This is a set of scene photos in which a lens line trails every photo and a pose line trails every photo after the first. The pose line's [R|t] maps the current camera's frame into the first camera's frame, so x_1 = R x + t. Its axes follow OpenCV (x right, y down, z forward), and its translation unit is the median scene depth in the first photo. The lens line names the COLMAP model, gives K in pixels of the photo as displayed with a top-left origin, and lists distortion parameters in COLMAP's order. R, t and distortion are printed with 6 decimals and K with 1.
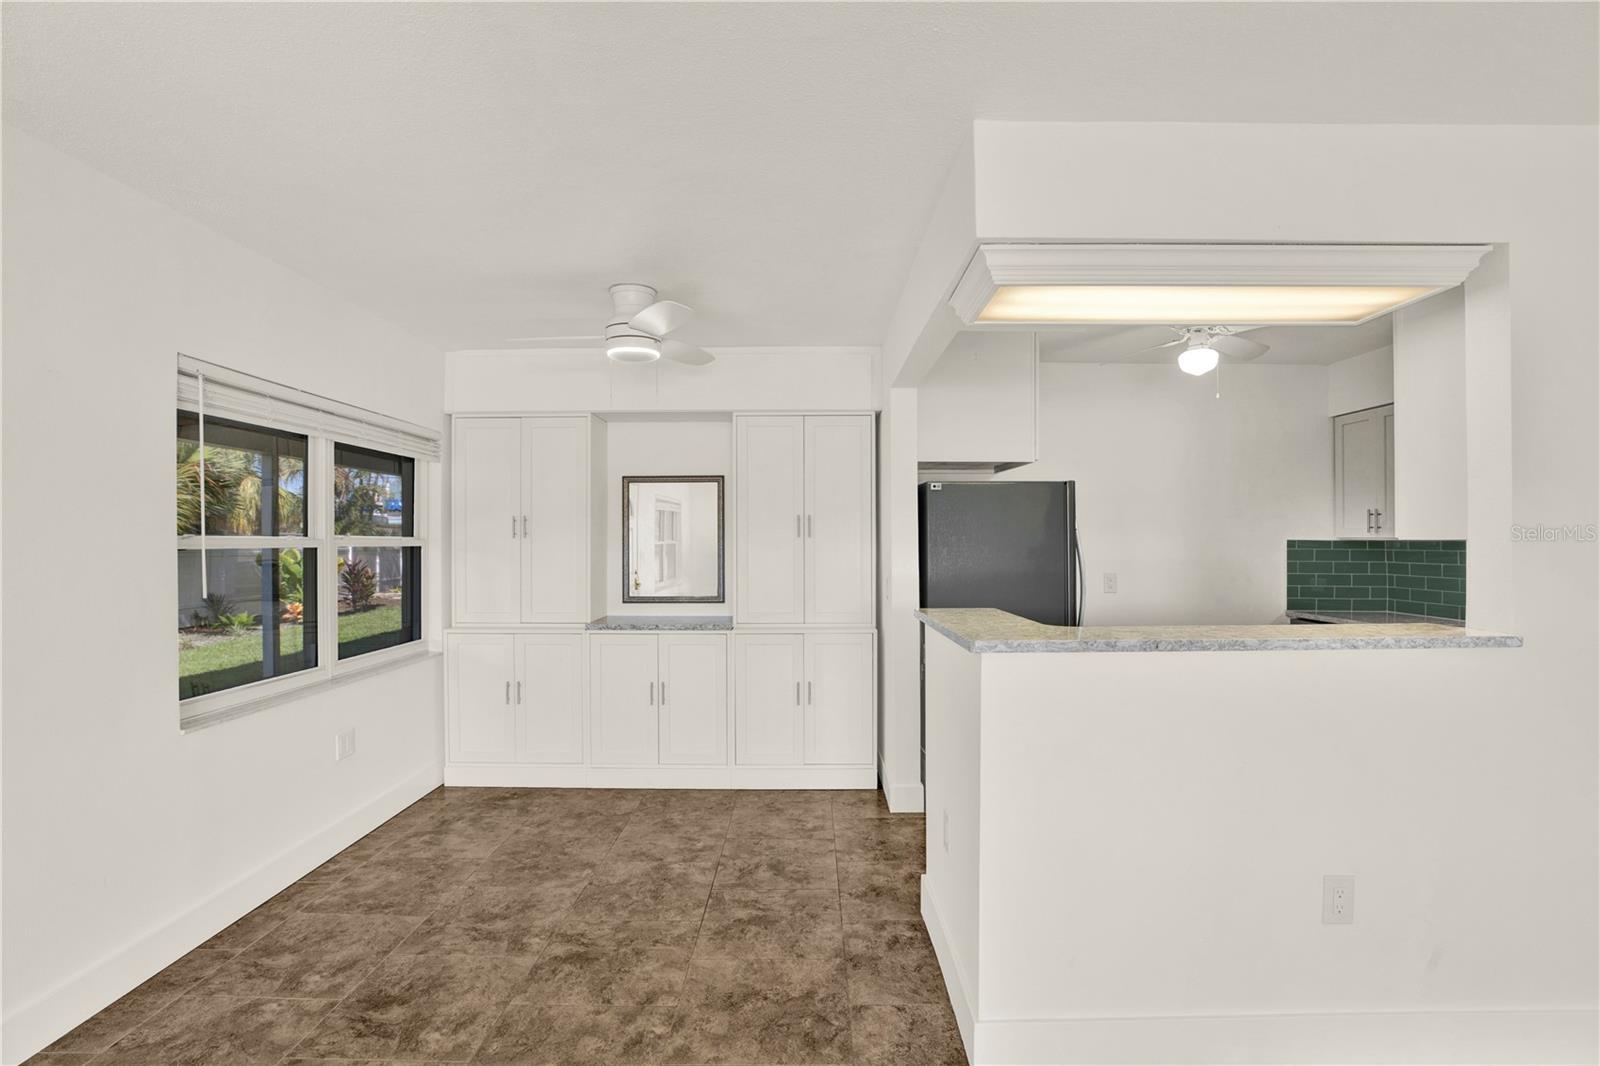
lens RADIAL K [[741.5, 0, 797.4], [0, 741.5, 539.2], [0, 0, 1]] dist [-0.046954, 0.014932]
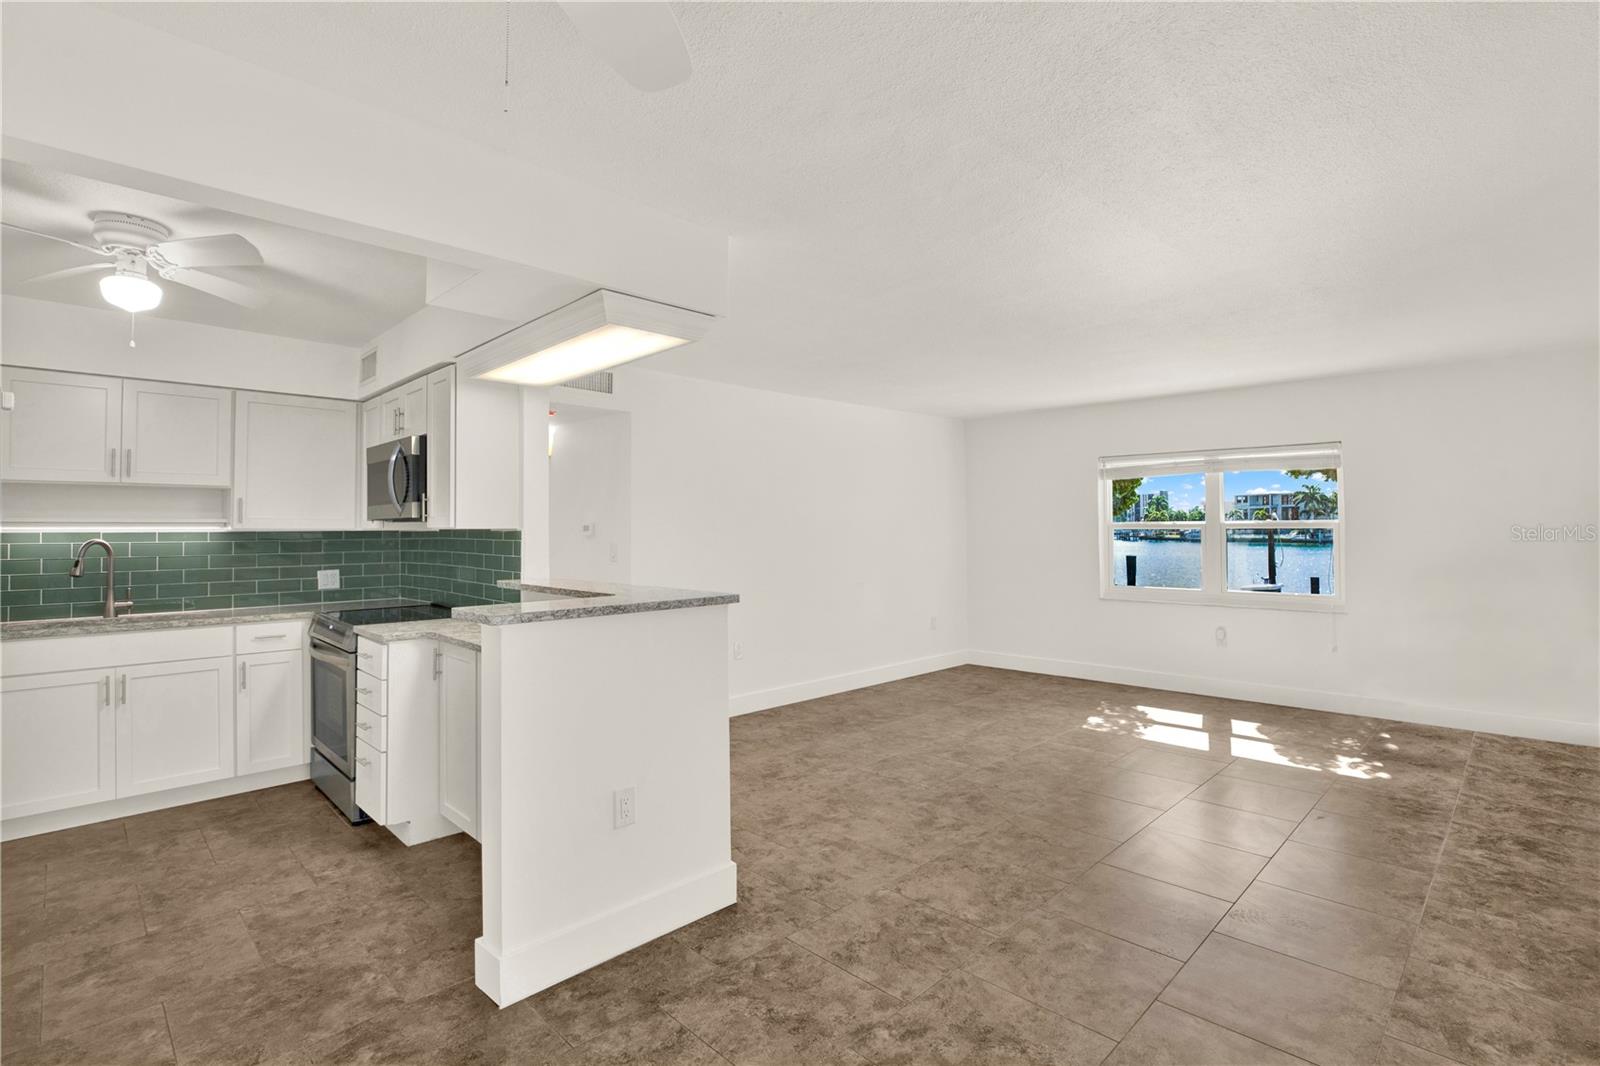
lens RADIAL K [[741.5, 0, 797.4], [0, 741.5, 539.2], [0, 0, 1]] dist [-0.046954, 0.014932]
pose [[-0.706857, 0.000083, 0.707357, -0.525548], [0.008520, 0.999928, 0.008397, 0.008546], [-0.707305, 0.011962, -0.706807, 1.166228]]
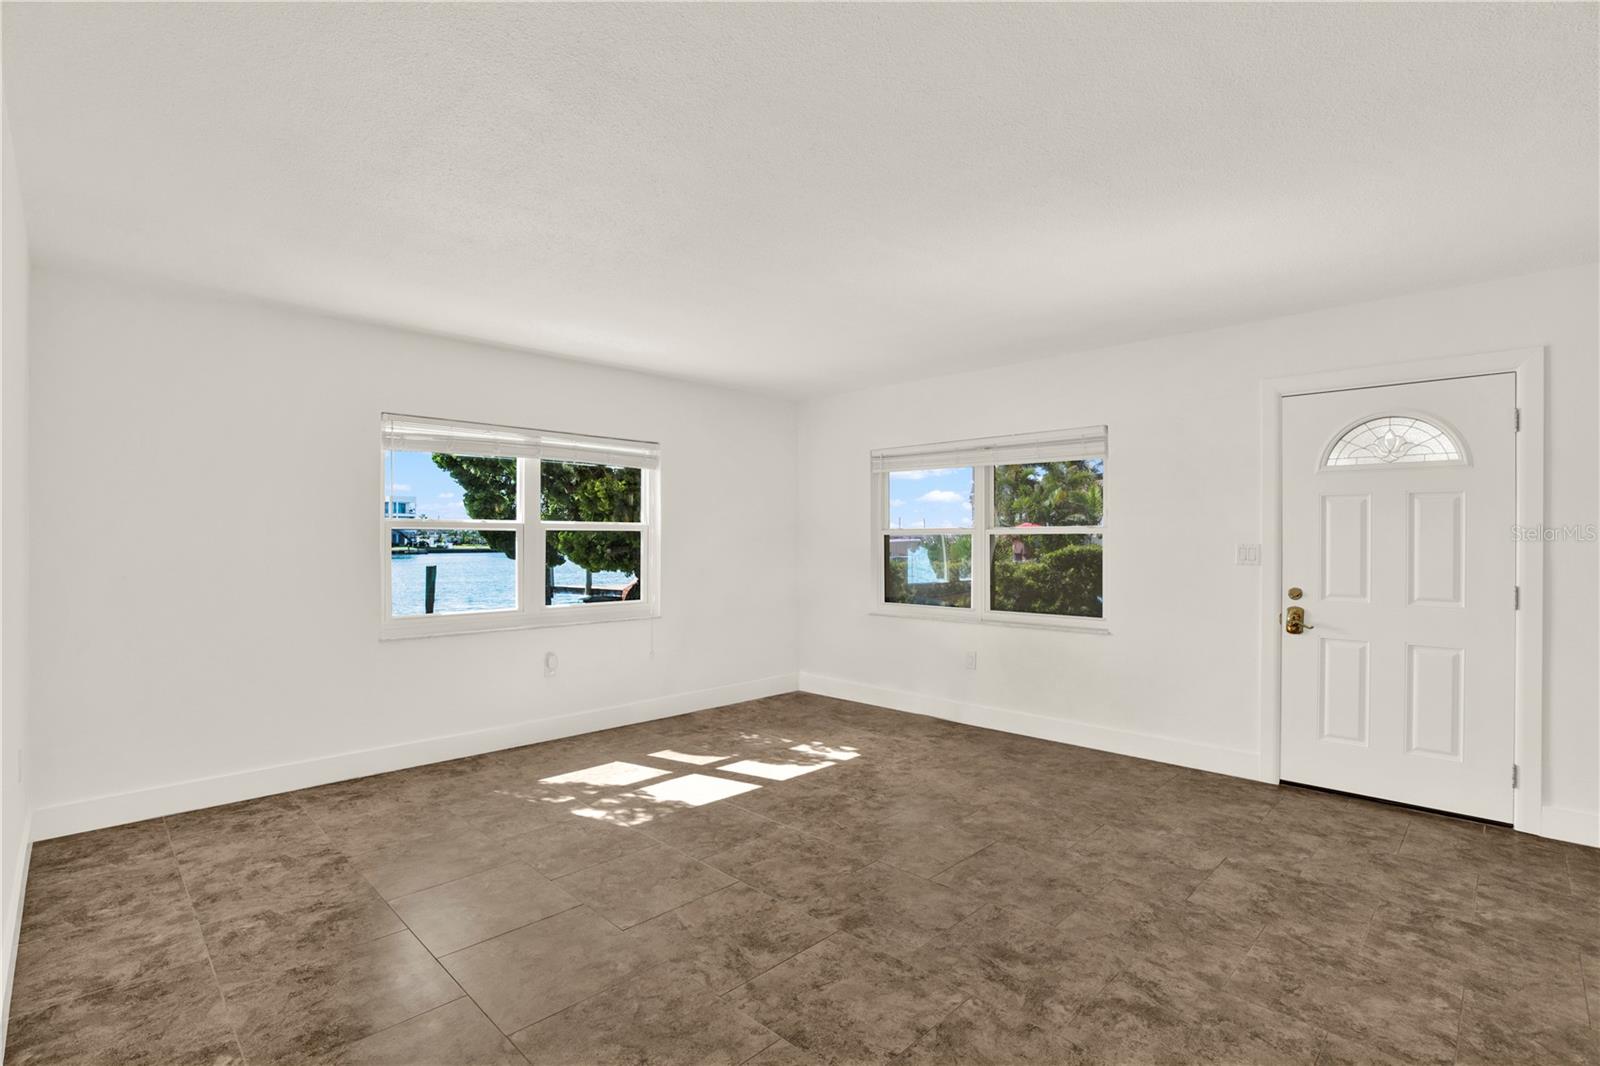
lens RADIAL K [[741.5, 0, 797.4], [0, 741.5, 539.2], [0, 0, 1]] dist [-0.046954, 0.014932]
pose [[-0.706254, 0.002408, -0.707954, 0.813543], [0.002124, 0.999997, 0.001283, 0.022373], [0.707955, -0.000598, -0.706257, 0.478817]]
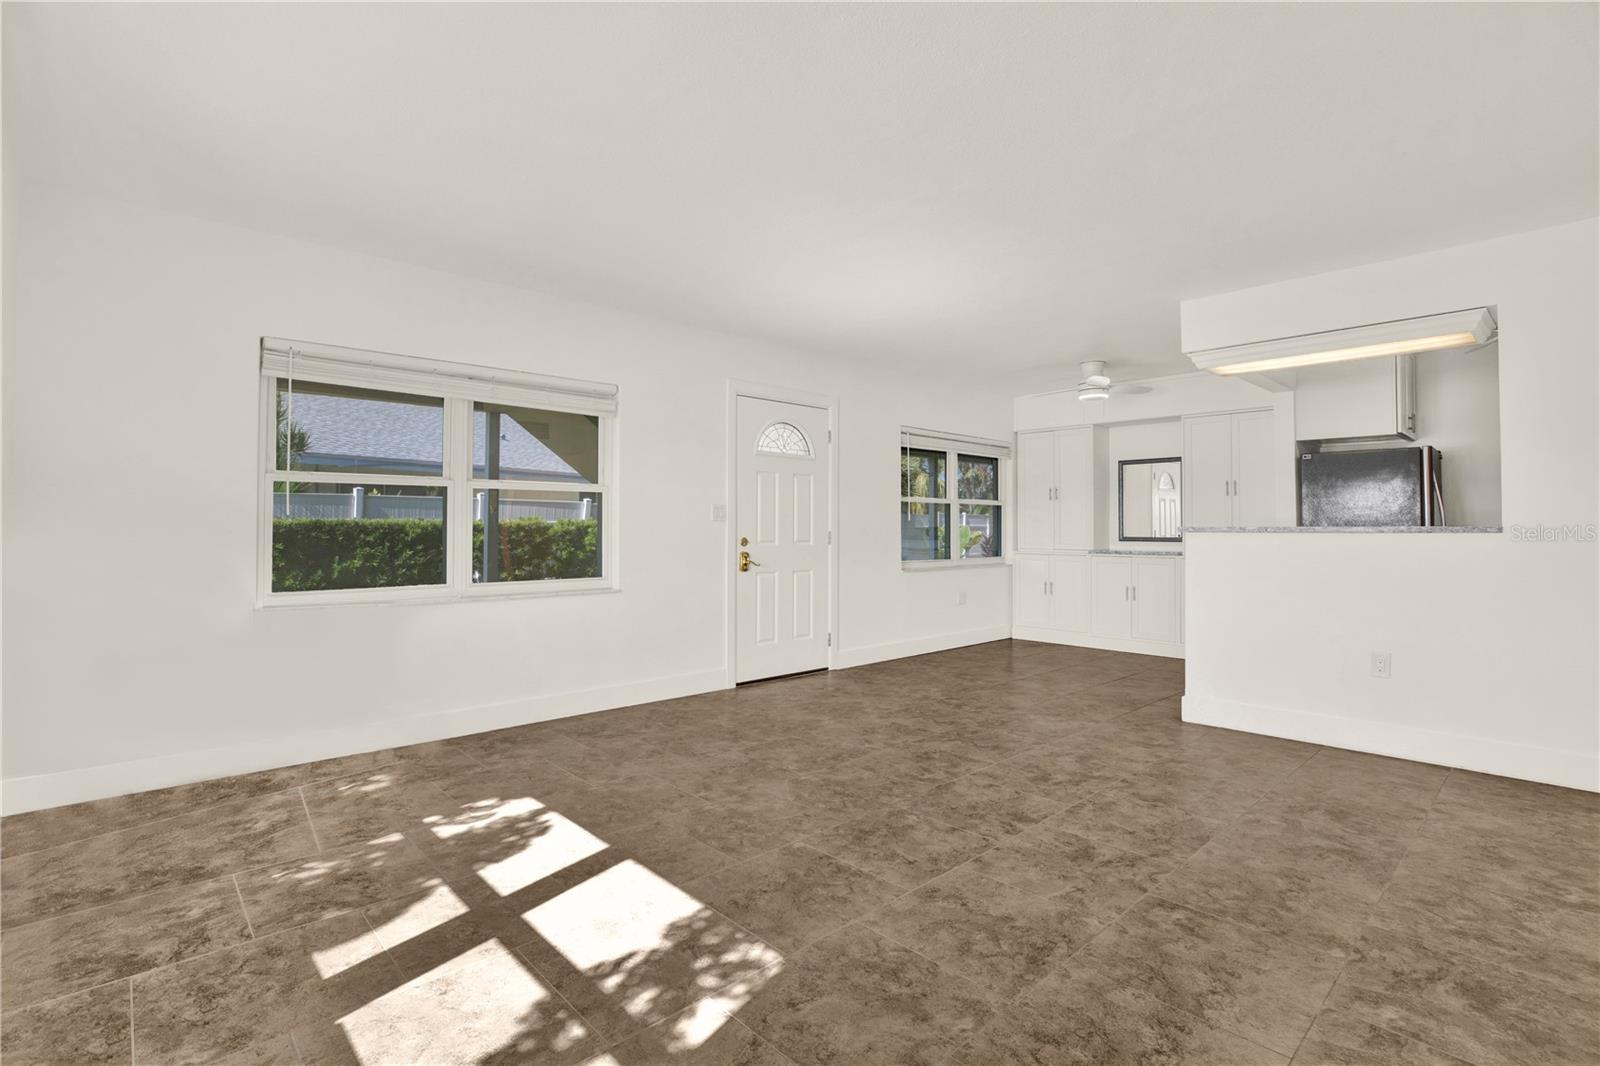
lens RADIAL K [[771.3, 0, 800.0], [0, 771.3, 533.0], [0, 0, 1]] dist [-0.013998, 0.000121]
pose [[0.696654, 0.010160, -0.717335, 0.686986], [-0.005675, 0.999946, 0.008652, 0.085930], [0.717385, -0.001956, 0.696675, -0.936224]]
